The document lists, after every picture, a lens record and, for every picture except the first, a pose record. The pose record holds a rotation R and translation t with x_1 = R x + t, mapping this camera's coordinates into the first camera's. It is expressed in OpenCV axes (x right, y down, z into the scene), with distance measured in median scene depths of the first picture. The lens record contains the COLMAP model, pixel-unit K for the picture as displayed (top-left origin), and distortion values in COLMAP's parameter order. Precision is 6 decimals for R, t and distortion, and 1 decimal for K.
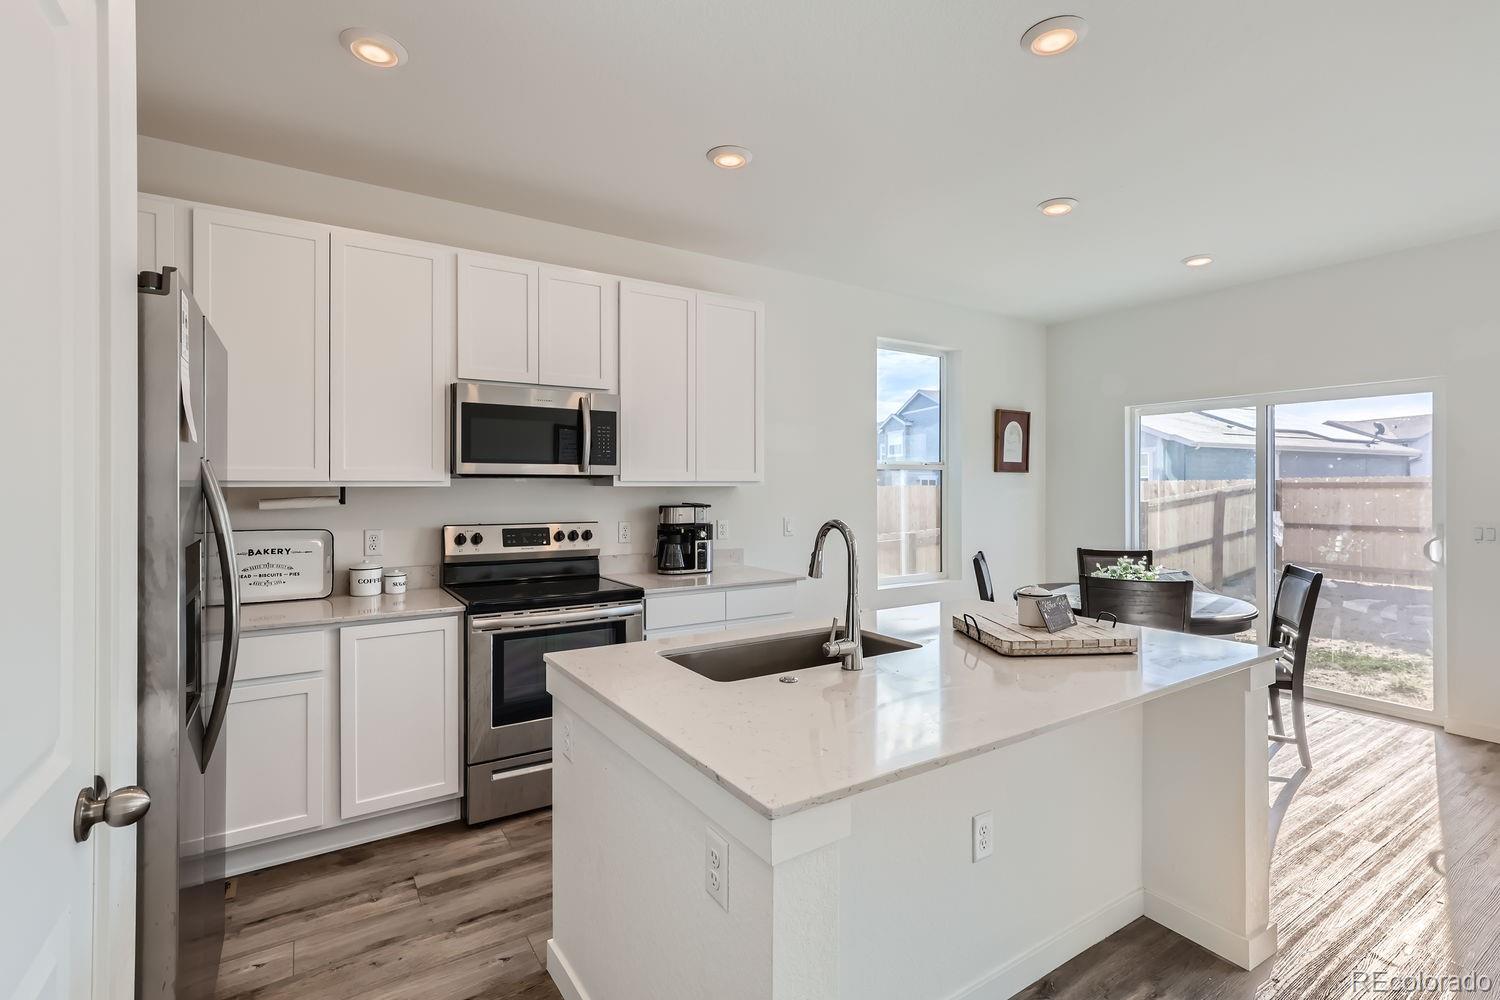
lens RADIAL K [[692.2, 0, 761.1], [0, 692.2, 481.8], [0, 0, 1]] dist [-0.001265, 0.007192]
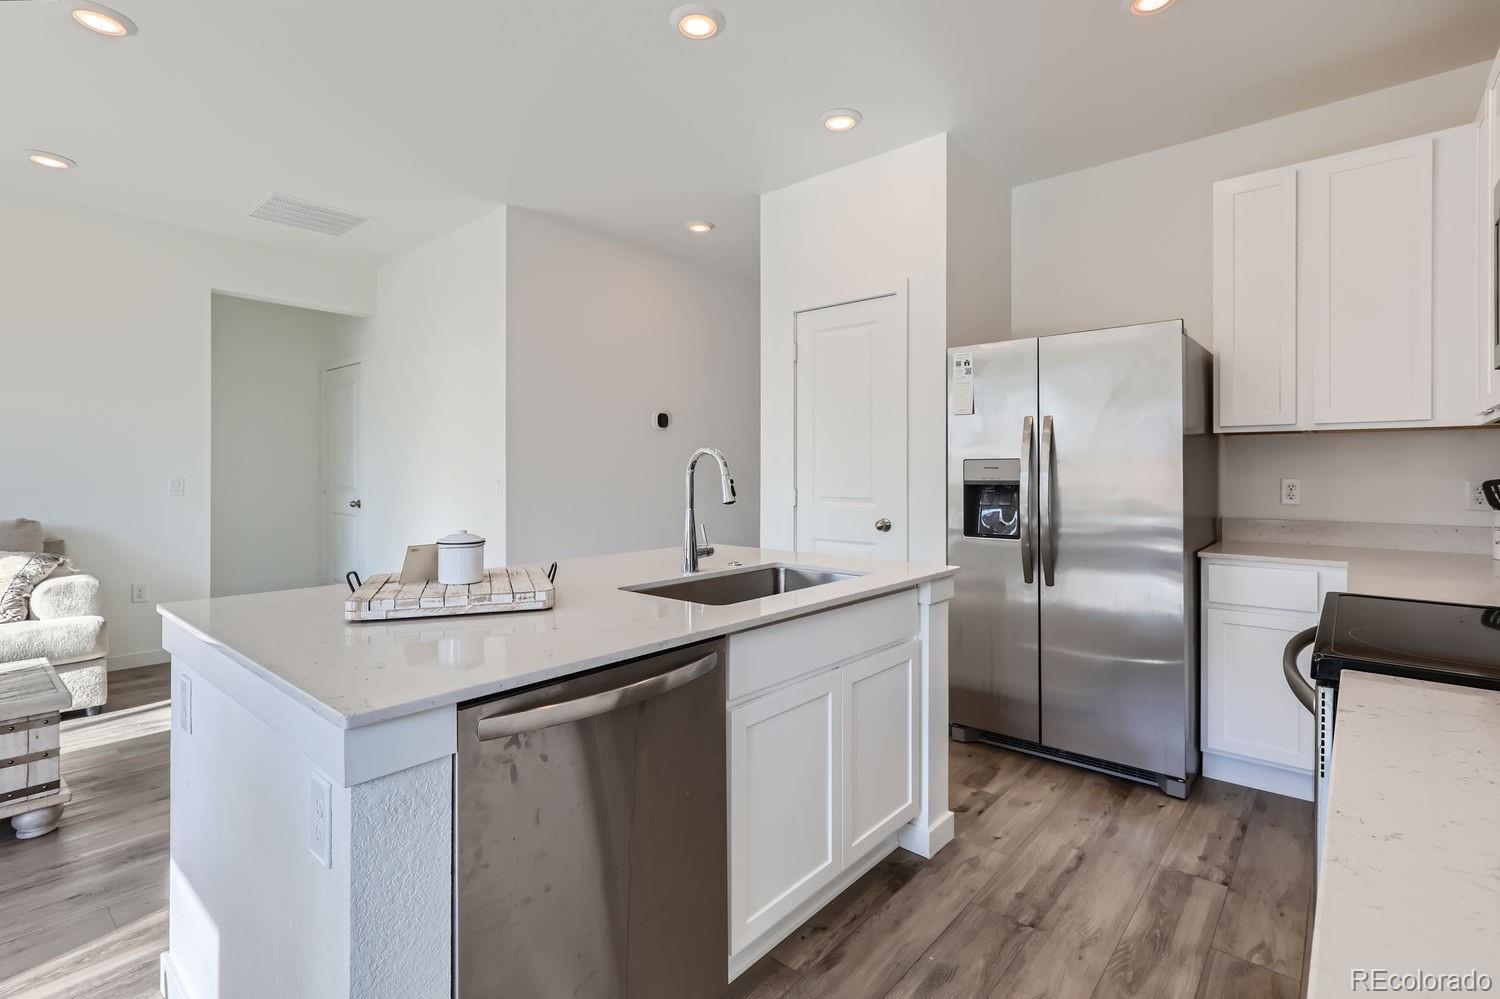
lens RADIAL K [[700.7, 0, 757.0], [0, 700.7, 471.1], [0, 0, 1]] dist [-0.000564, 0.005889]
pose [[-0.960887, -0.000479, -0.276941, 0.189665], [0.001327, 0.999979, -0.006335, 0.057027], [0.276938, -0.006454, -0.960866, 1.168314]]
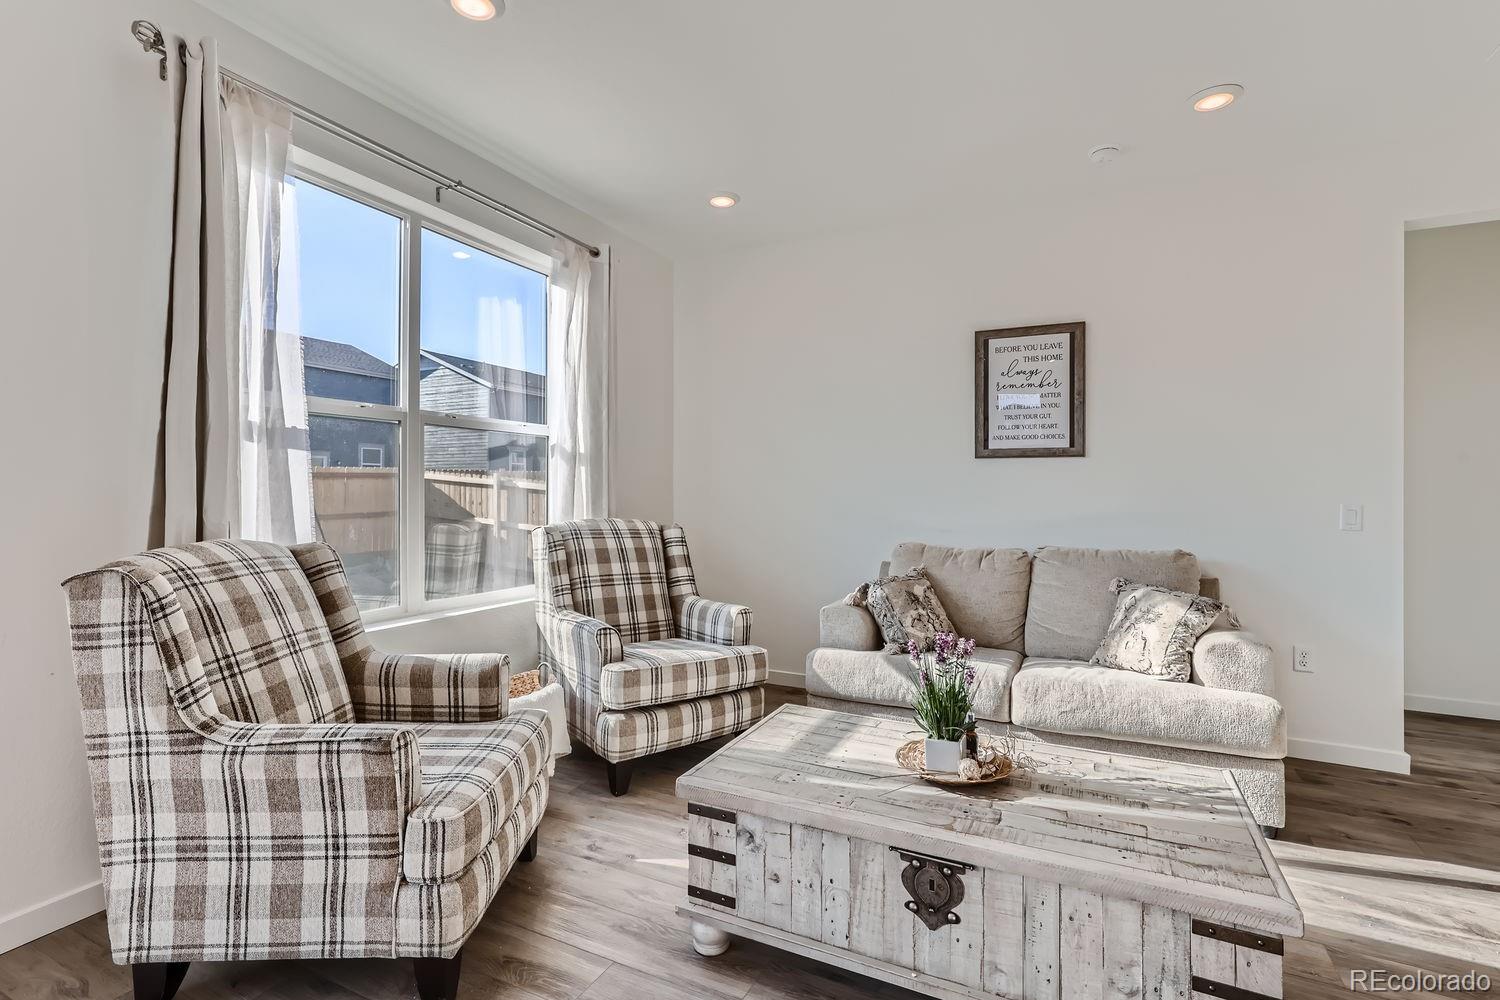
lens RADIAL K [[696.6, 0, 754.6], [0, 696.6, 487.5], [0, 0, 1]] dist [0.001676, 0.000836]
pose [[-0.507629, 0.003563, 0.861569, 0.471920], [-0.009841, 0.999902, -0.009933, 0.054678], [-0.861520, -0.013521, -0.507544, 0.754501]]
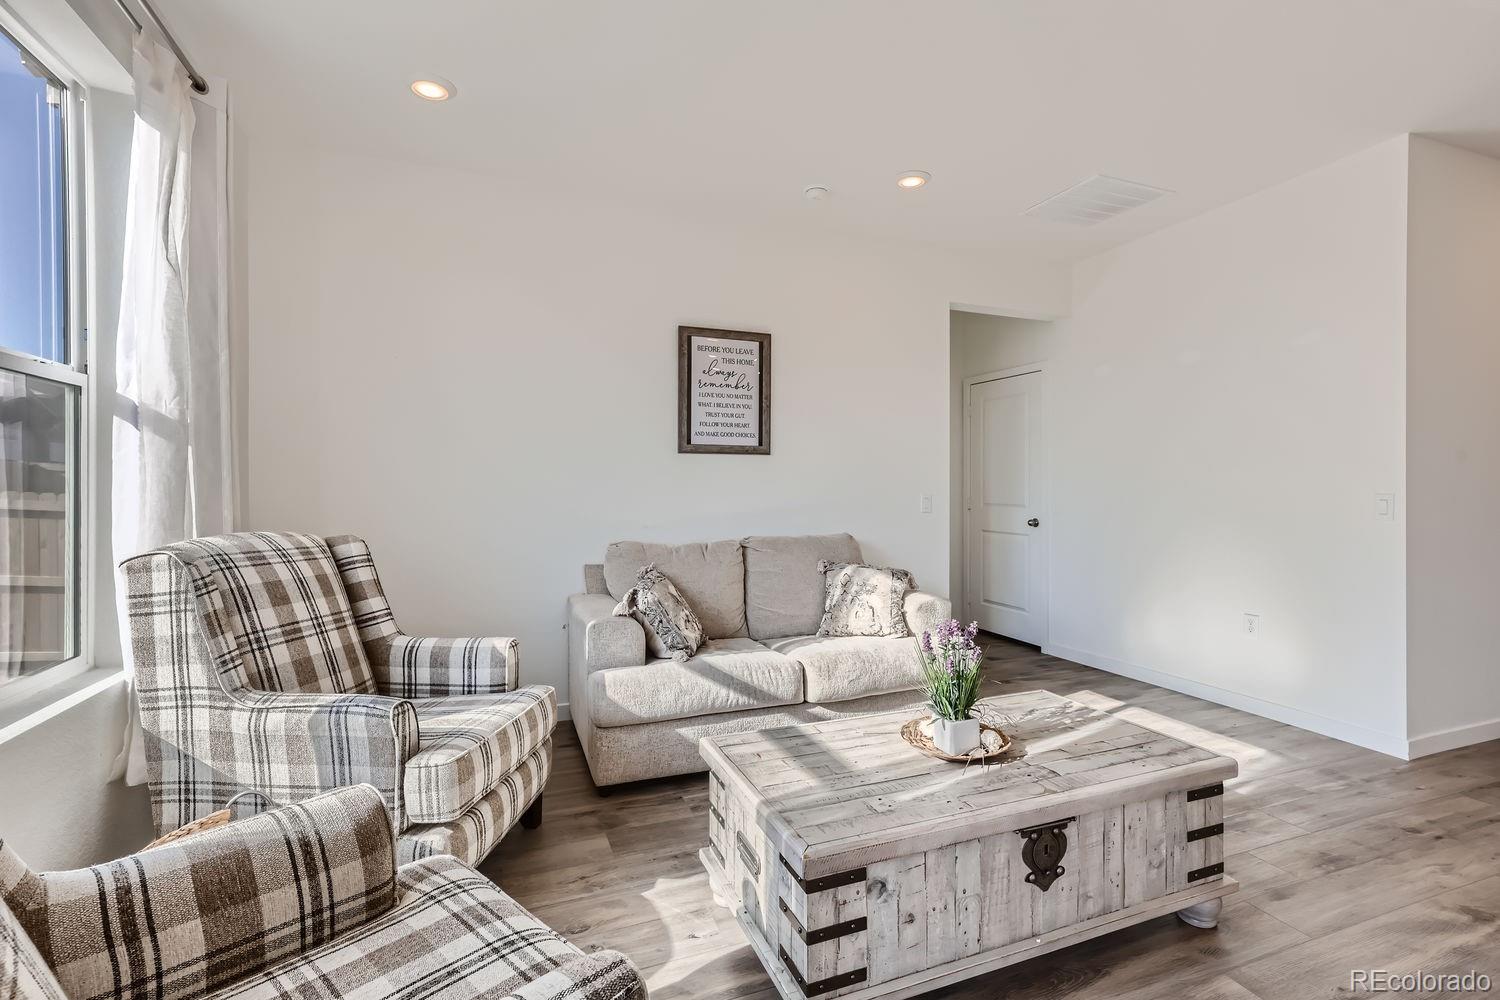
lens RADIAL K [[692.4, 0, 753.3], [0, 692.4, 489.9], [0, 0, 1]] dist [-0.002102, 0.000029]
pose [[-0.978192, 0.000824, 0.207701, 0.899384], [0.000101, 0.999994, -0.003492, 0.056117], [-0.207702, -0.003395, -0.978186, 0.938681]]
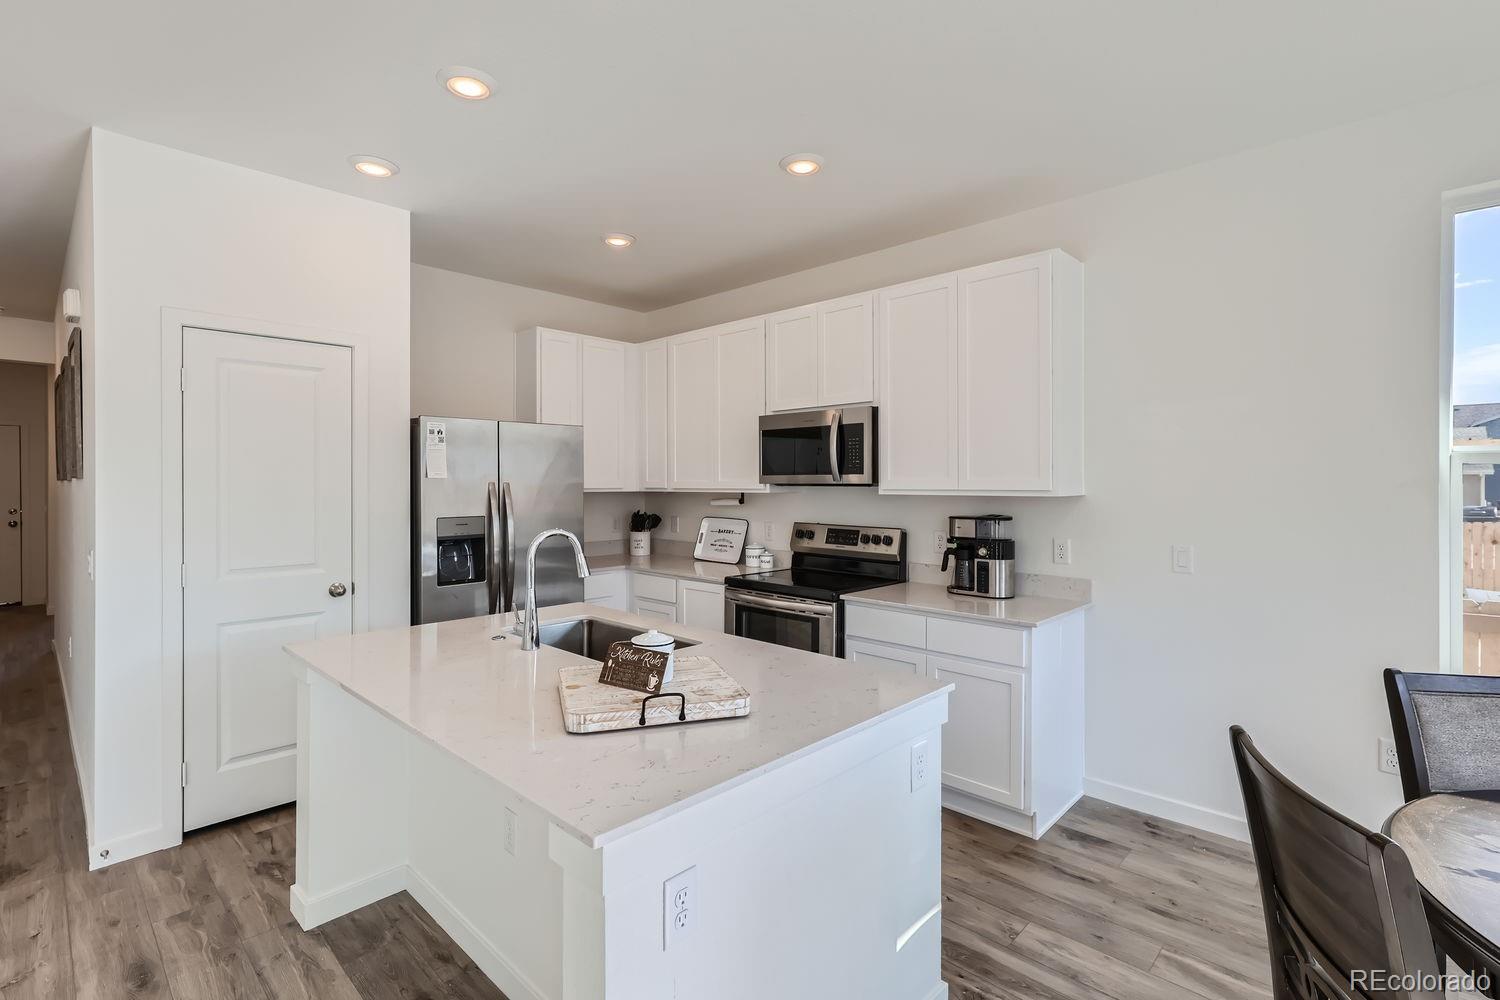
lens RADIAL K [[696.6, 0, 754.6], [0, 696.6, 487.5], [0, 0, 1]] dist [0.001676, 0.000836]
pose [[0.224747, 0.006664, -0.974394, 0.761977], [0.005208, 0.999954, 0.008040, -0.012891], [0.974403, -0.006882, 0.224702, 0.596263]]
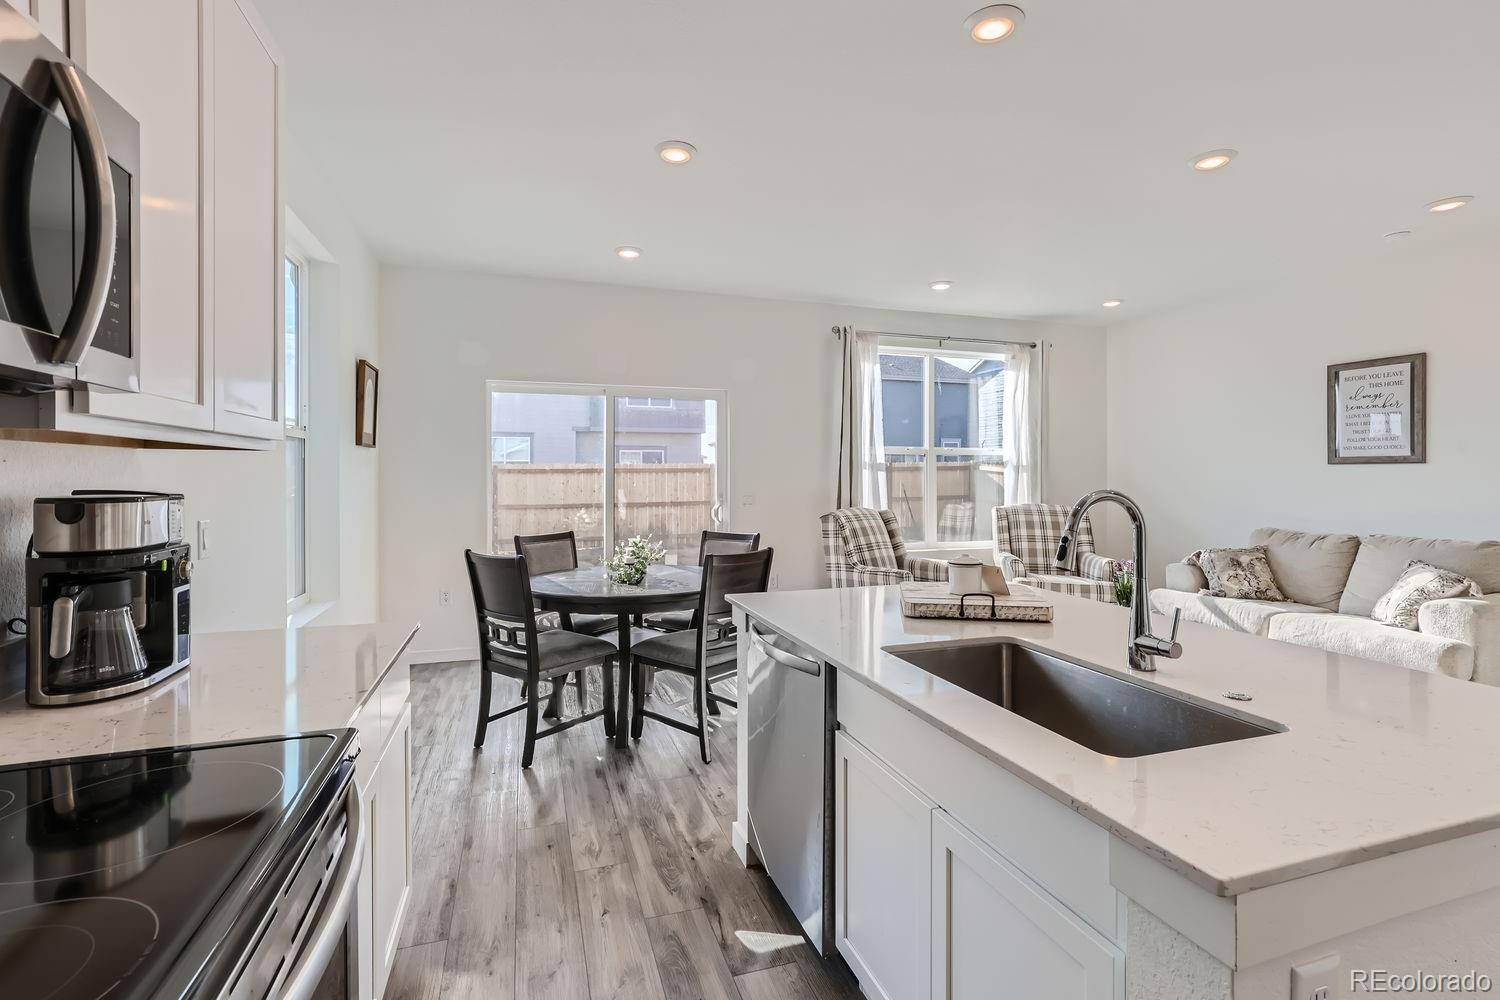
lens RADIAL K [[695.6, 0, 752.3], [0, 695.6, 478.6], [0, 0, 1]] dist [-0.002511, 0.005855]
pose [[0.256910, -0.004357, 0.966425, -0.419348], [-0.006773, 0.999957, 0.006308, 0.022354], [-0.966412, -0.008166, 0.256870, 0.663165]]
